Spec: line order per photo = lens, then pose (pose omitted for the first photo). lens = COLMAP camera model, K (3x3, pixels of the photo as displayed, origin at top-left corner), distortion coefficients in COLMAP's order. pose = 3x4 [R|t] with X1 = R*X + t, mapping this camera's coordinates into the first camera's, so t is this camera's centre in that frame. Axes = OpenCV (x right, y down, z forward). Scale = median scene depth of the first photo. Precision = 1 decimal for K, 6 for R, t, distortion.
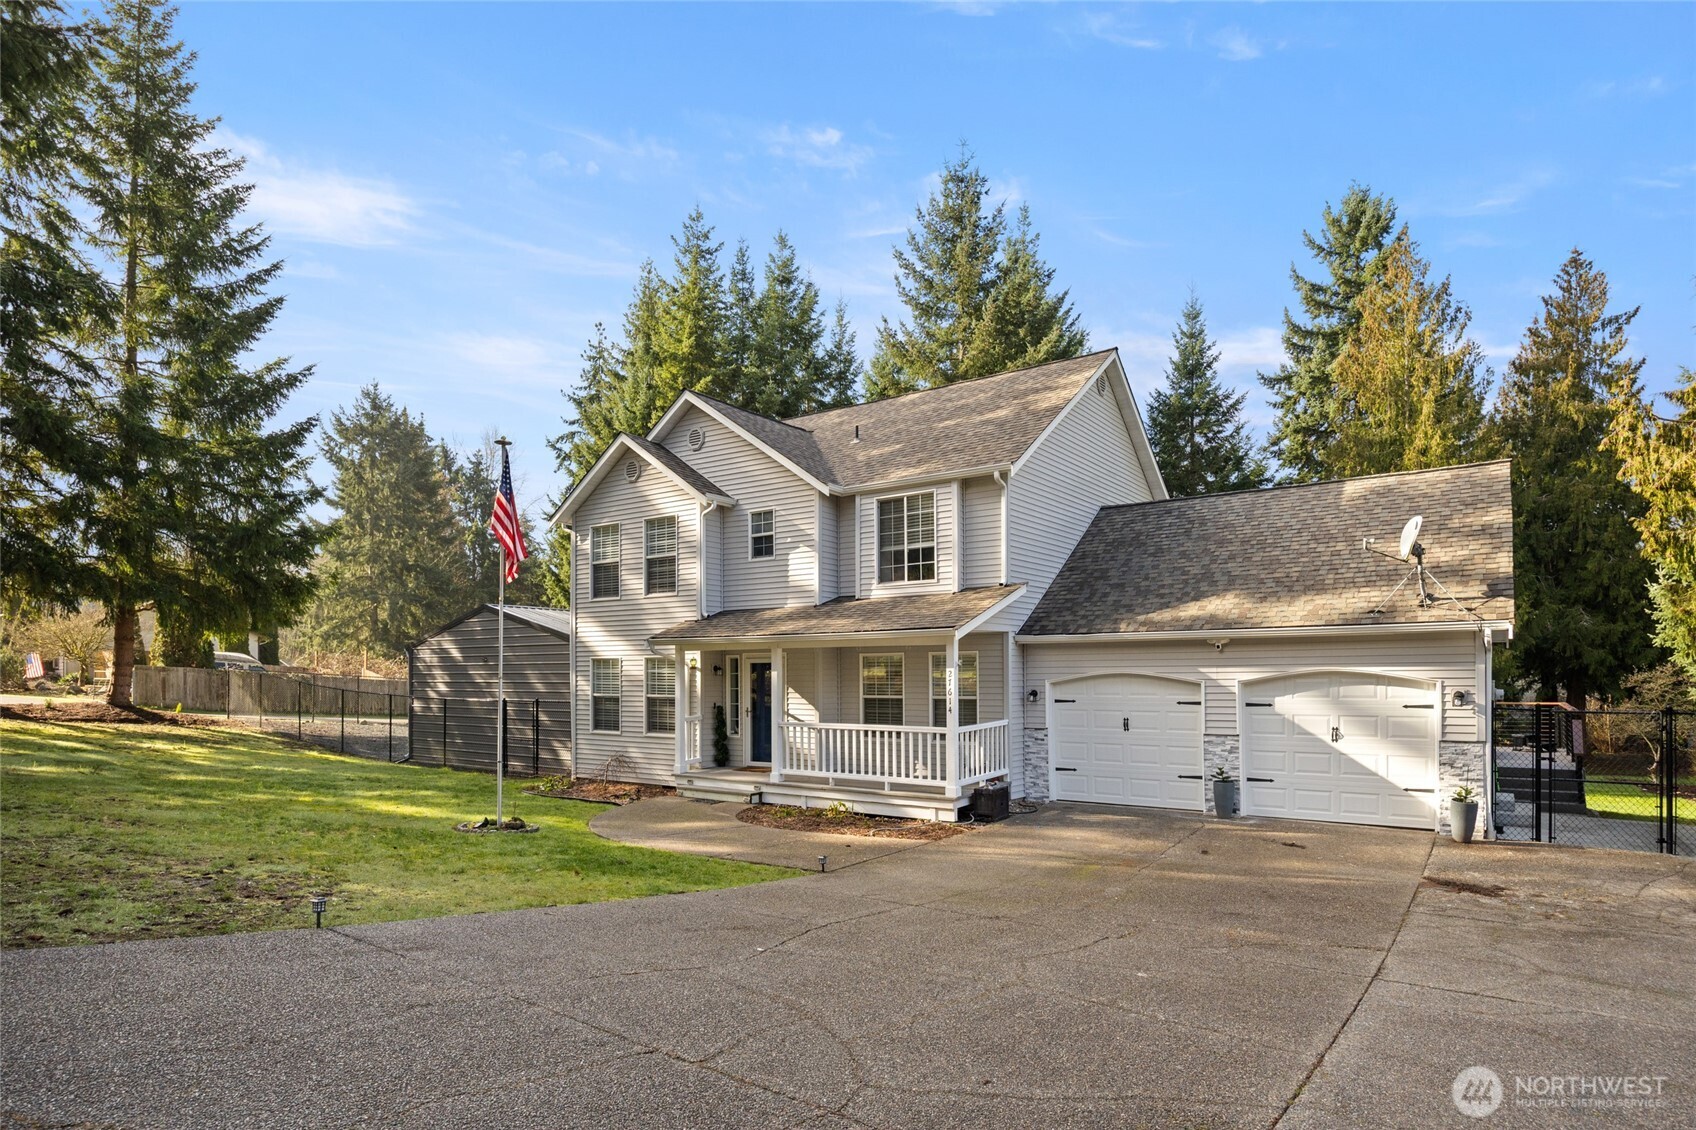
lens RADIAL K [[908.4, 0, 870.0], [0, 908.4, 626.1], [0, 0, 1]] dist [0.000494, 0.000416]
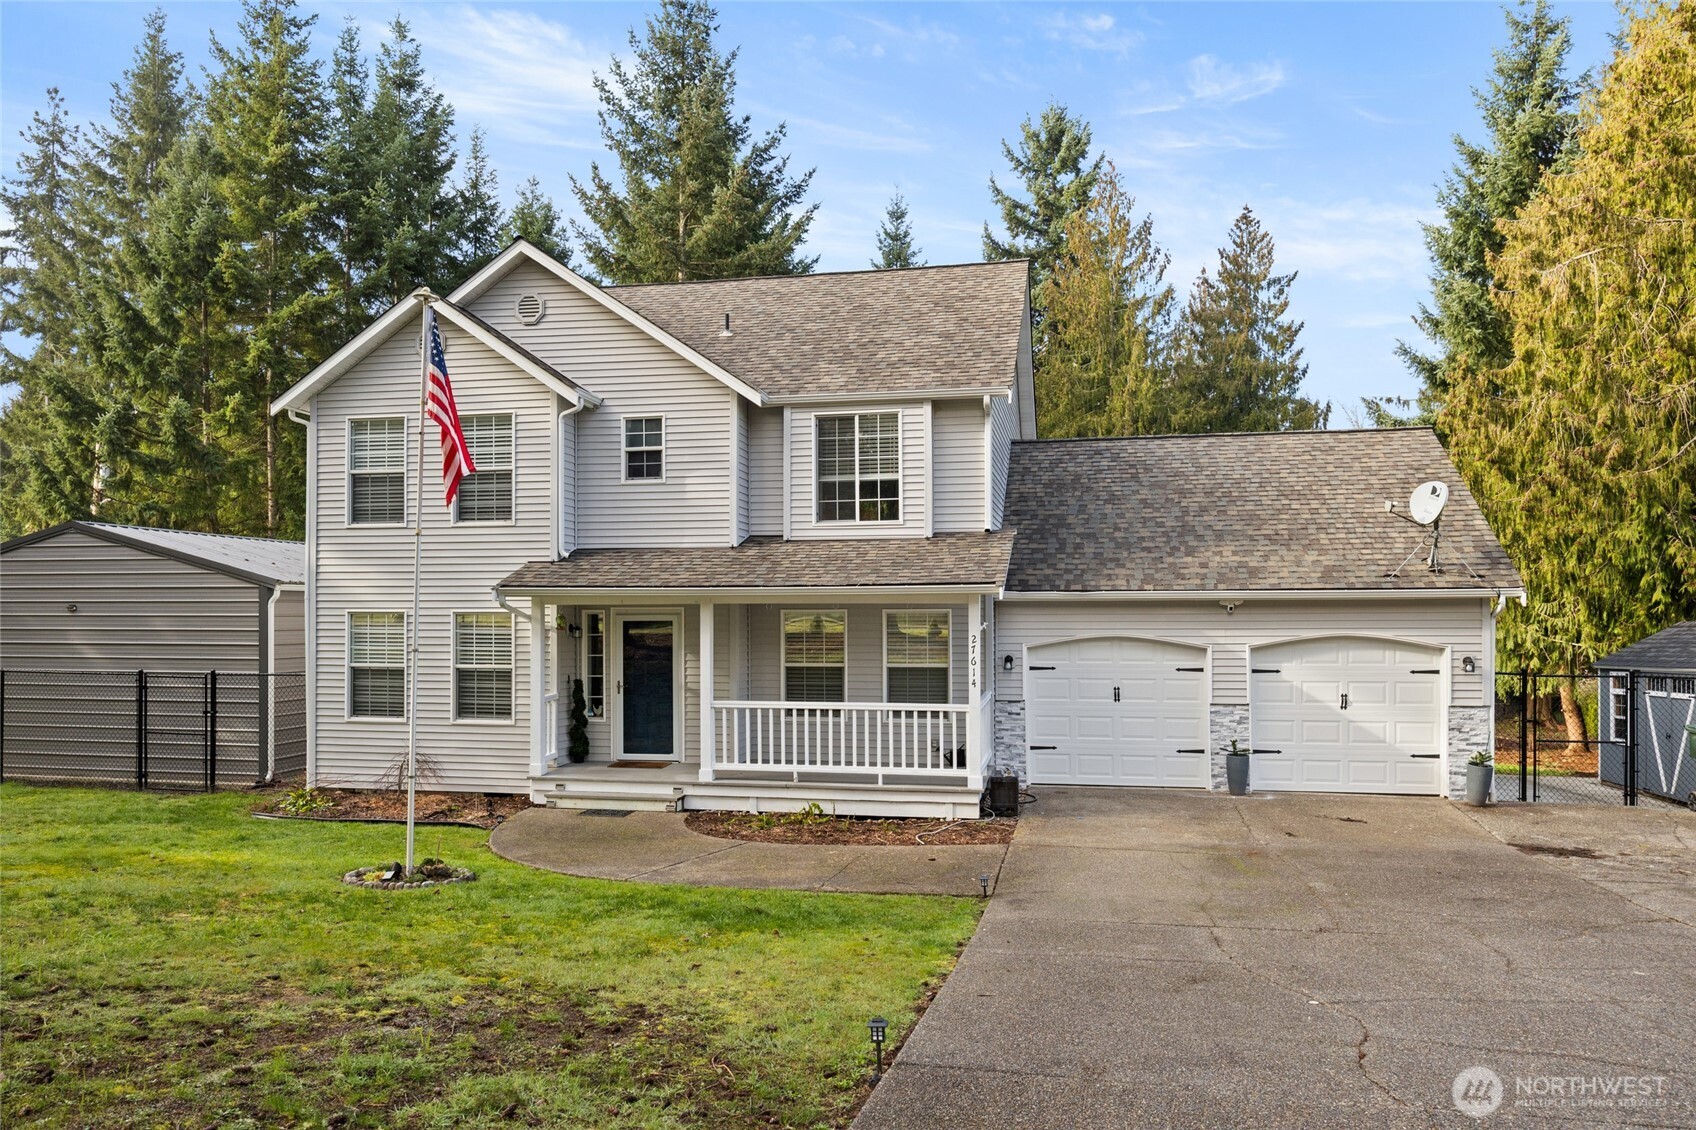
lens RADIAL K [[1116.8, 0, 849.2], [0, 1116.8, 563.5], [0, 0, 1]] dist [0.000545, 0.007902]
pose [[0.916339, 0.023191, 0.399732, -0.326337], [-0.024309, 0.999702, -0.002273, -0.008548], [-0.399666, -0.007635, 0.916629, 0.091088]]
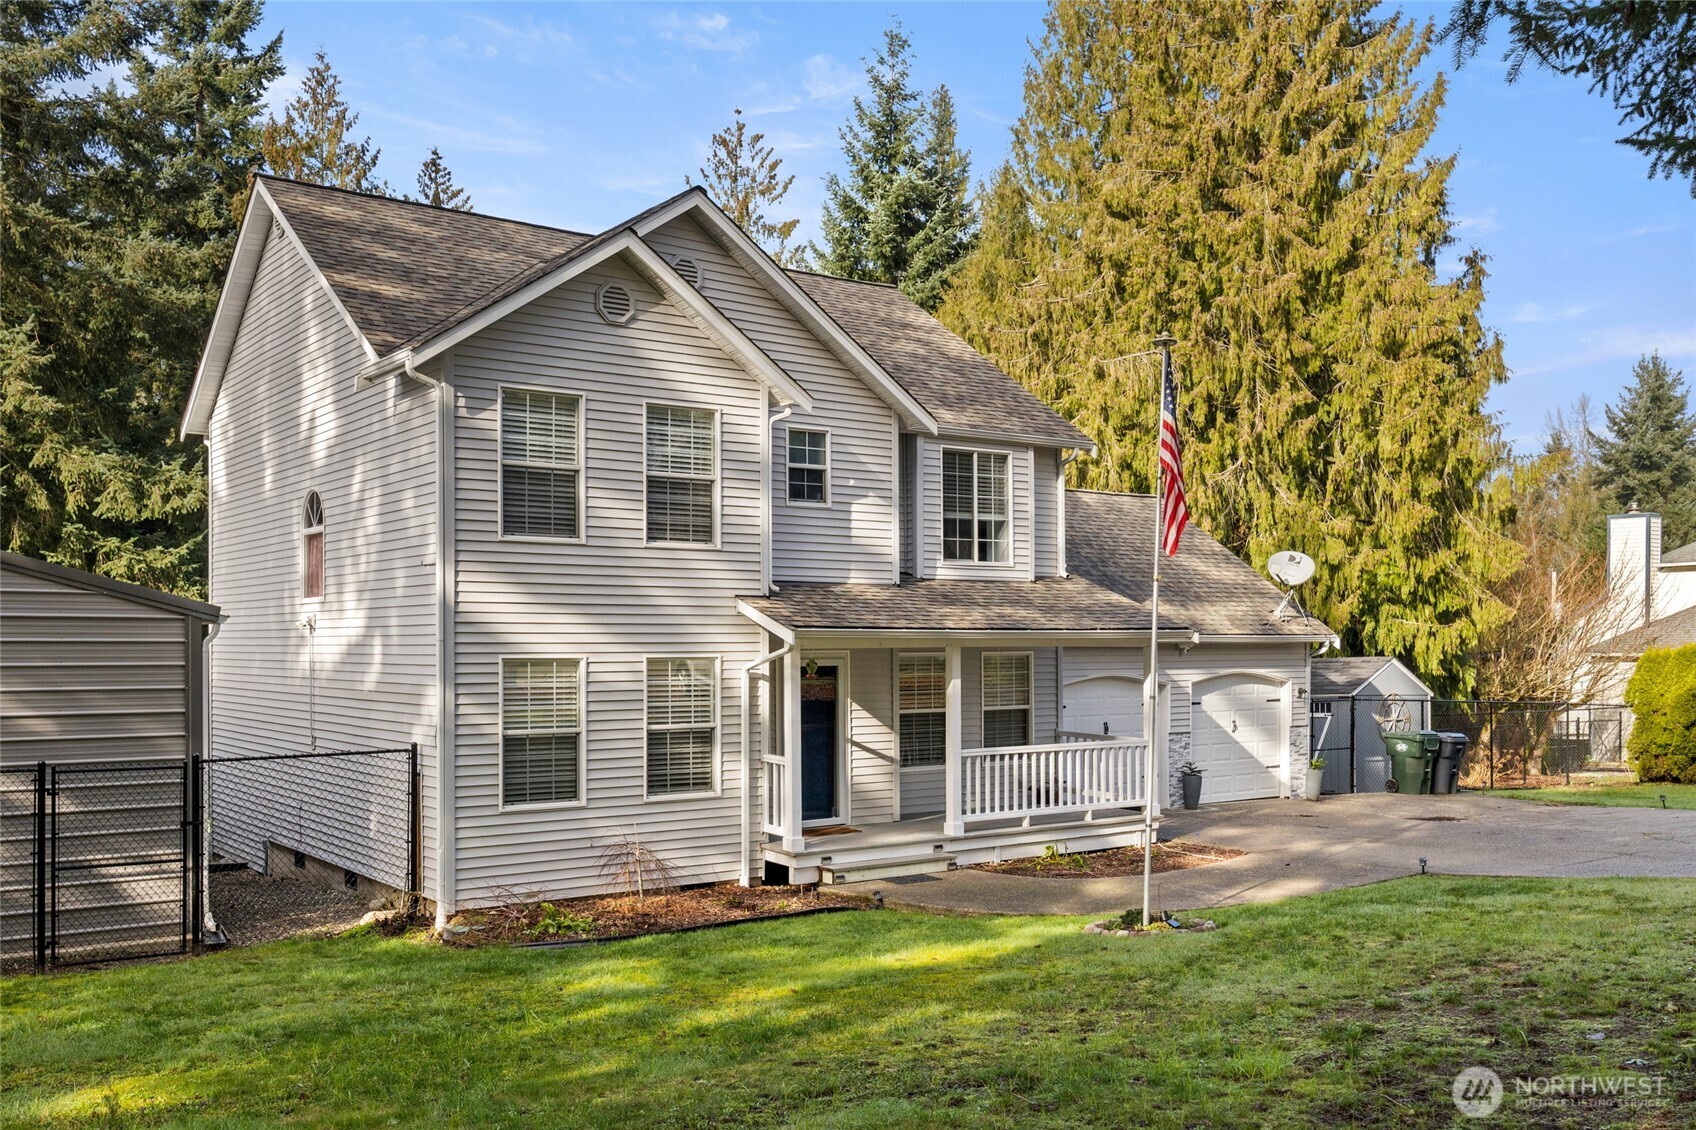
lens RADIAL K [[1513.7, 0, 852.1], [0, 1513.7, 576.6], [0, 0, 1]] dist [-0.012520, -0.015472]
pose [[0.321011, 0.050600, 0.945723, -1.108878], [-0.042153, 0.998345, -0.039108, 0.017421], [-0.946137, -0.027311, 0.322613, 0.618526]]
